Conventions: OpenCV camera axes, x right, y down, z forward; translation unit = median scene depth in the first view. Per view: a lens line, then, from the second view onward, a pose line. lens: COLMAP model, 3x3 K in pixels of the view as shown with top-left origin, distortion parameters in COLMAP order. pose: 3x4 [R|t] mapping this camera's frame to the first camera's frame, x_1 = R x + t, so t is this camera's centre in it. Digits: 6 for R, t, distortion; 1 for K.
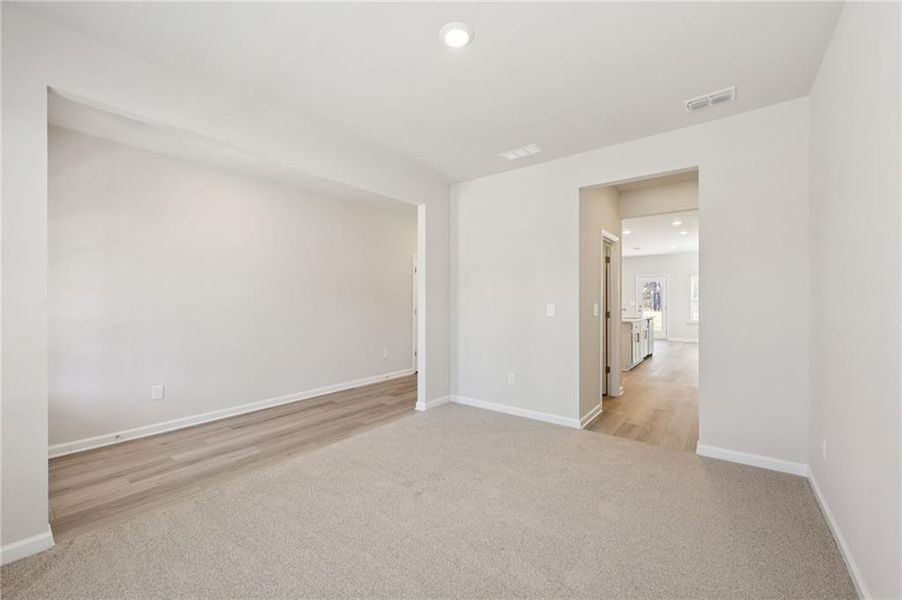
lens RADIAL K [[360.9, 0, 449.7], [0, 360.9, 299.5], [0, 0, 1]] dist [-0.000063, -0.000030]
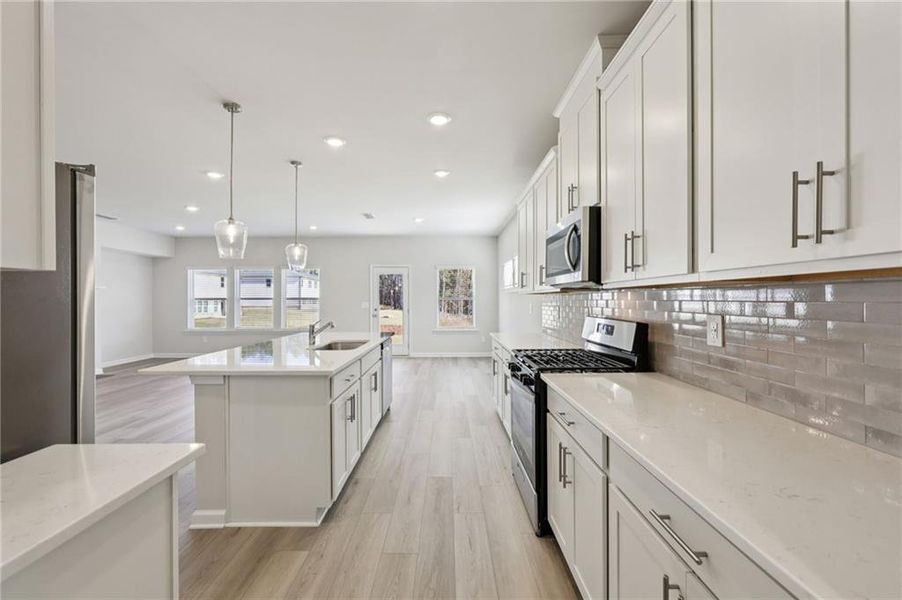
lens RADIAL K [[360.9, 0, 449.7], [0, 360.9, 299.5], [0, 0, 1]] dist [-0.000063, -0.000030]
pose [[0.784331, -0.002556, 0.620338, 0.229468], [0.002459, 0.999996, 0.001012, 0.000076], [-0.620338, 0.000732, 0.784334, 0.404663]]
